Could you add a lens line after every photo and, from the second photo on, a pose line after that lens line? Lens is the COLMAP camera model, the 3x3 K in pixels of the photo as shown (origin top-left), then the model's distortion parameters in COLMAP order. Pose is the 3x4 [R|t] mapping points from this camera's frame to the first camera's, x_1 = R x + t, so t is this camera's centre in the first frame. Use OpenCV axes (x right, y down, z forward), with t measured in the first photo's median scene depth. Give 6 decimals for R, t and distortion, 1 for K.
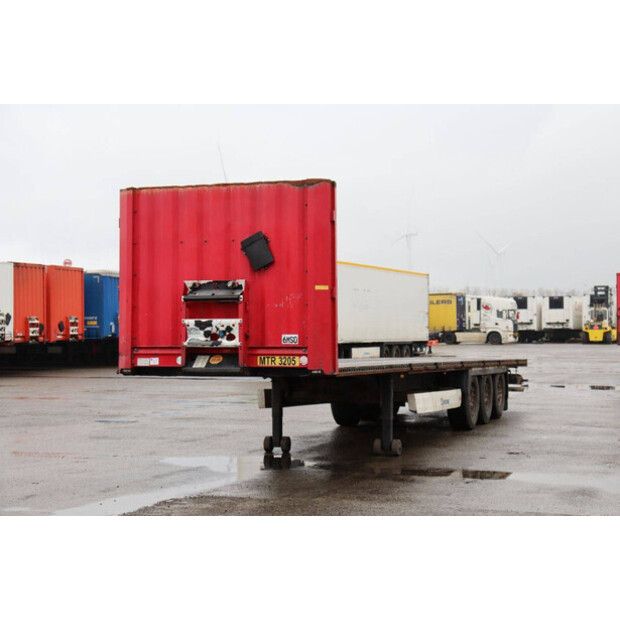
lens RADIAL K [[1157.1, 0, 310.0], [0, 1157.1, 310.0], [0, 0, 1]] dist [0.302093, 0.051025]
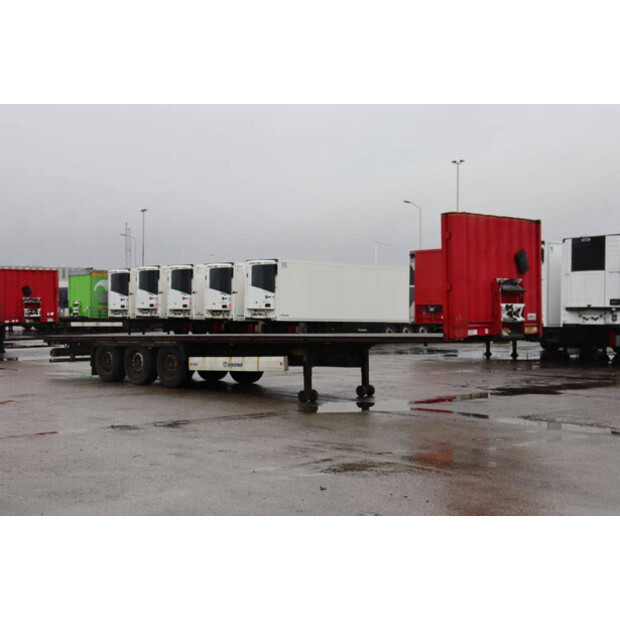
lens RADIAL K [[903.1, 0, 310.0], [0, 903.1, 310.0], [0, 0, 1]] dist [0.035685, 0.042147]
pose [[0.464307, 0.004147, 0.885664, -1.264334], [-0.013693, 0.999903, 0.002497, 0.016630], [-0.885568, -0.013287, 0.464319, 0.669465]]
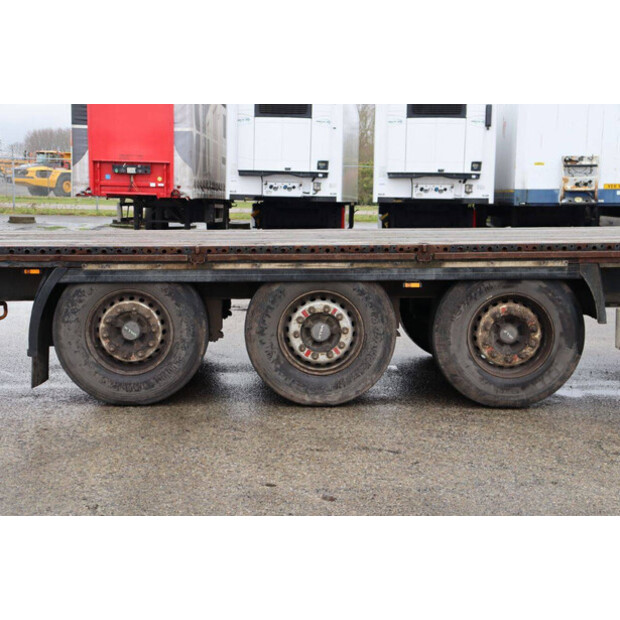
lens RADIAL K [[1003.9, 0, 310.0], [0, 1003.9, 310.0], [0, 0, 1]] dist [0.135475, -0.011646]
pose [[-0.343226, -0.118809, 0.931708, -0.442487], [-0.029109, 0.992837, 0.115881, 0.045434], [-0.938802, 0.012652, -0.344226, 1.926558]]
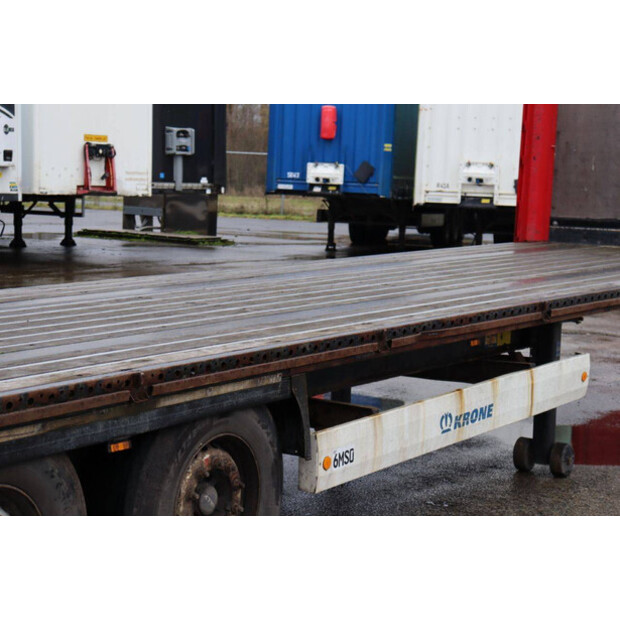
lens RADIAL K [[1446.9, 0, 310.0], [0, 1446.9, 310.0], [0, 0, 1]] dist [0.436022, 0.355702]
pose [[-0.964512, -0.053125, 0.258640, -0.118829], [-0.033573, 0.996274, 0.079436, 0.014759], [-0.261896, 0.067934, -0.962702, 2.098172]]
